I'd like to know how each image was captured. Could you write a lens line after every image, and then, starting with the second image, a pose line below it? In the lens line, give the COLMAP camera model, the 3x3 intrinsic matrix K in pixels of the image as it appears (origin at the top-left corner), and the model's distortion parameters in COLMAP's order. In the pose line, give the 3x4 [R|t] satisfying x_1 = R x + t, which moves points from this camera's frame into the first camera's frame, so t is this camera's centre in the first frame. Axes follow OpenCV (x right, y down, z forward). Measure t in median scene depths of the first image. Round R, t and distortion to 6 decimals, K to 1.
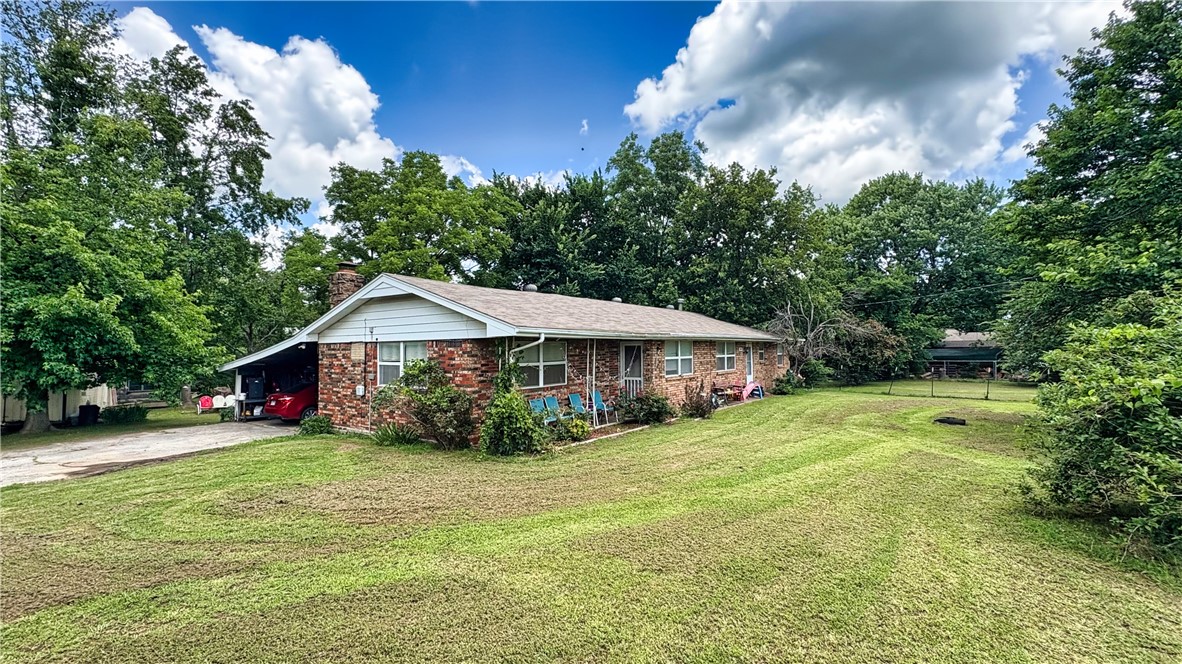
lens RADIAL K [[480.1, 0, 542.7], [0, 480.1, 340.4], [0, 0, 1]] dist [0.011500, 0.000086]
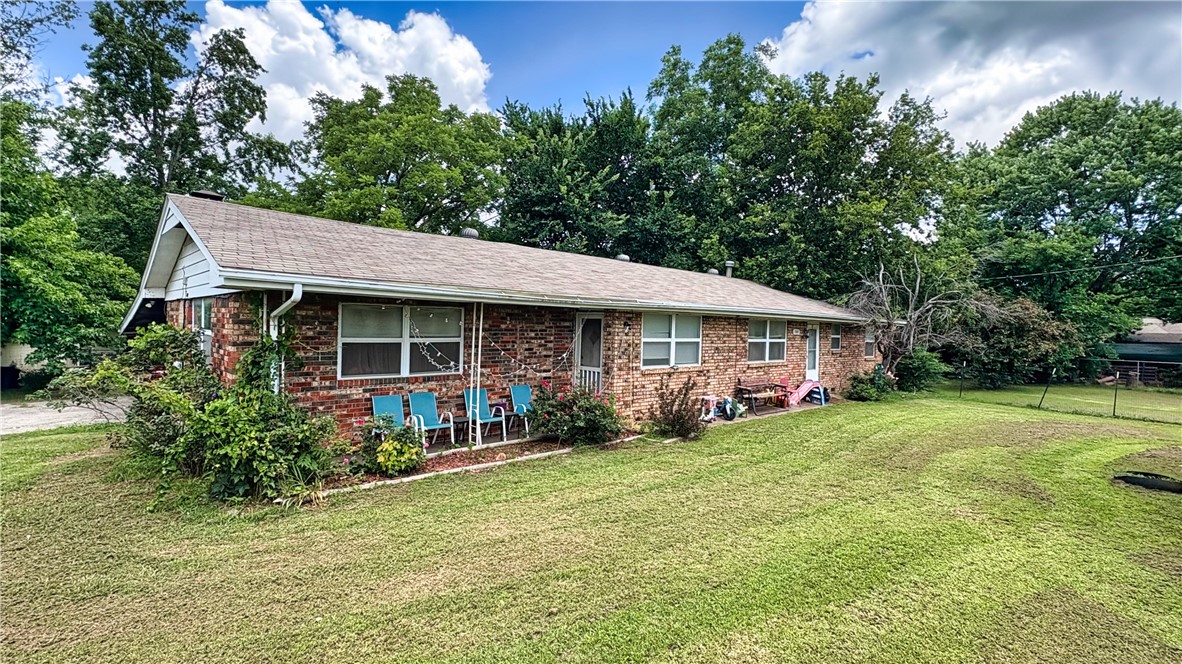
lens RADIAL K [[474.3, 0, 591.0], [0, 474.3, 332.0], [0, 0, 1]] dist [0.007846, -0.000047]
pose [[0.987154, 0.039363, -0.154846, 0.192988], [-0.034432, 0.998815, 0.034394, 0.004576], [0.156016, -0.028621, 0.987340, 0.240839]]
